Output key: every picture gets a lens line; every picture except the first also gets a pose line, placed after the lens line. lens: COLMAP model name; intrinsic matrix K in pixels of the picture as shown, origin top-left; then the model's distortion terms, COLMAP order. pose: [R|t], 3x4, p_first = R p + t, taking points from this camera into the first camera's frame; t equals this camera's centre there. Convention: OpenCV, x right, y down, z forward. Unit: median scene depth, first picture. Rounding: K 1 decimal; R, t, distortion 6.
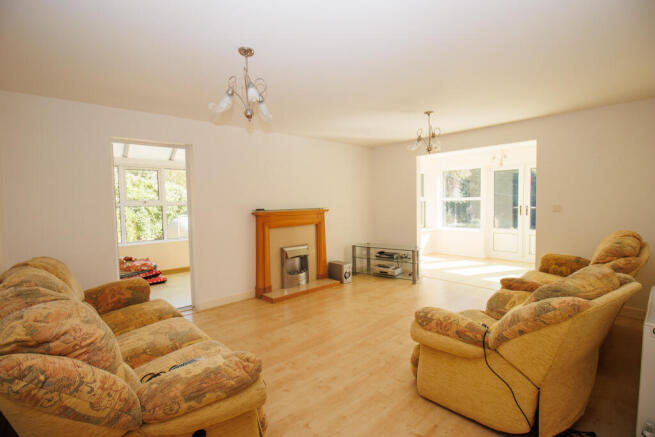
lens RADIAL K [[309.6, 0, 328.3], [0, 309.6, 219.2], [0, 0, 1]] dist [0.020777, -0.000012]
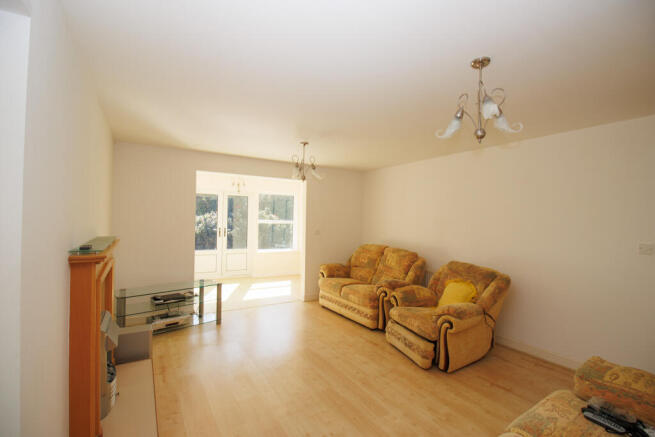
lens RADIAL K [[309.6, 0, 328.3], [0, 309.6, 219.2], [0, 0, 1]] dist [0.020777, -0.000012]
pose [[0.152931, 0.024872, 0.987924, -0.716261], [0.027998, 0.999173, -0.029489, -0.055939], [-0.987840, 0.032169, 0.152108, 0.792265]]
